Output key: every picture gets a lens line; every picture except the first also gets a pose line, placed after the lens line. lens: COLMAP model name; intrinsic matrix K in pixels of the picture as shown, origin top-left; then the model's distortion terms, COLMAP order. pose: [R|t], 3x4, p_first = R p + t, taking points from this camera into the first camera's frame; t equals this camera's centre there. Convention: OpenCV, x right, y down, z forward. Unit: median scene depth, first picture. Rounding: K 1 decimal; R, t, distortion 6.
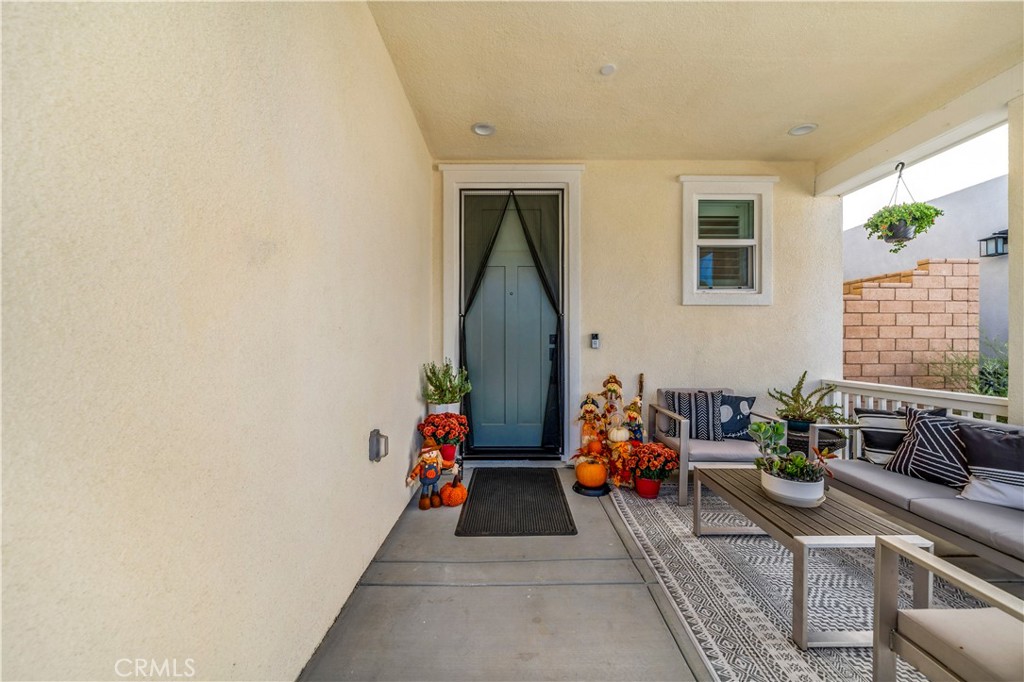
lens RADIAL K [[395.6, 0, 510.6], [0, 395.6, 342.6], [0, 0, 1]] dist [-0.005270, 0.000876]
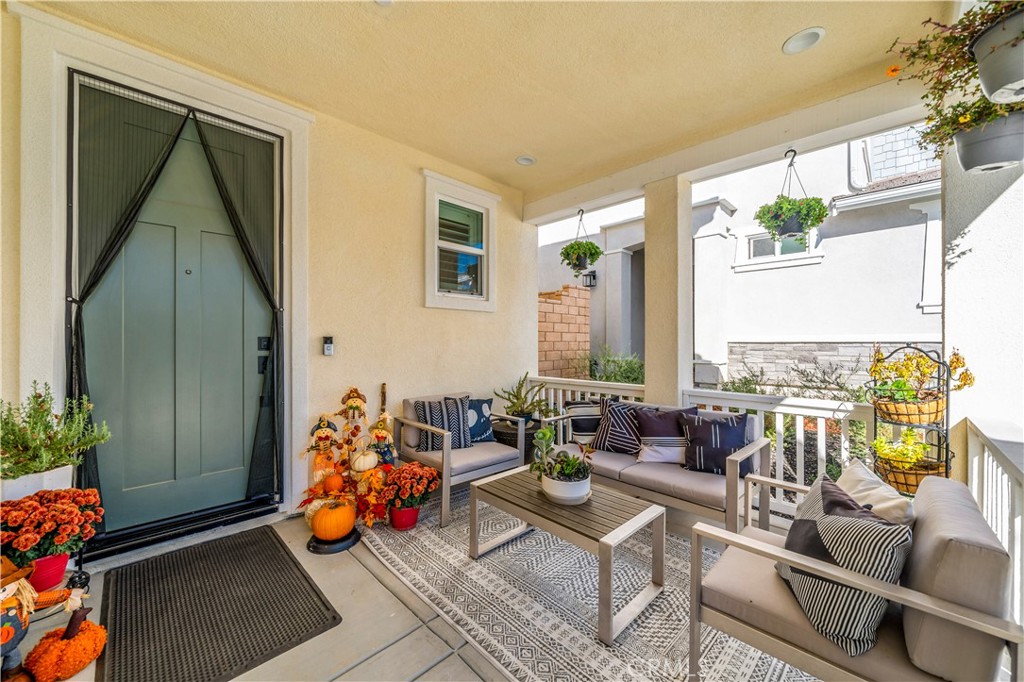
lens RADIAL K [[395.6, 0, 519.1], [0, 395.6, 340.6], [0, 0, 1]] dist [-0.005270, 0.000876]
pose [[0.703454, 0.002782, 0.710735, -0.084600], [-0.002778, 0.999995, -0.001164, -0.016592], [-0.710735, -0.001156, 0.703458, 0.199914]]
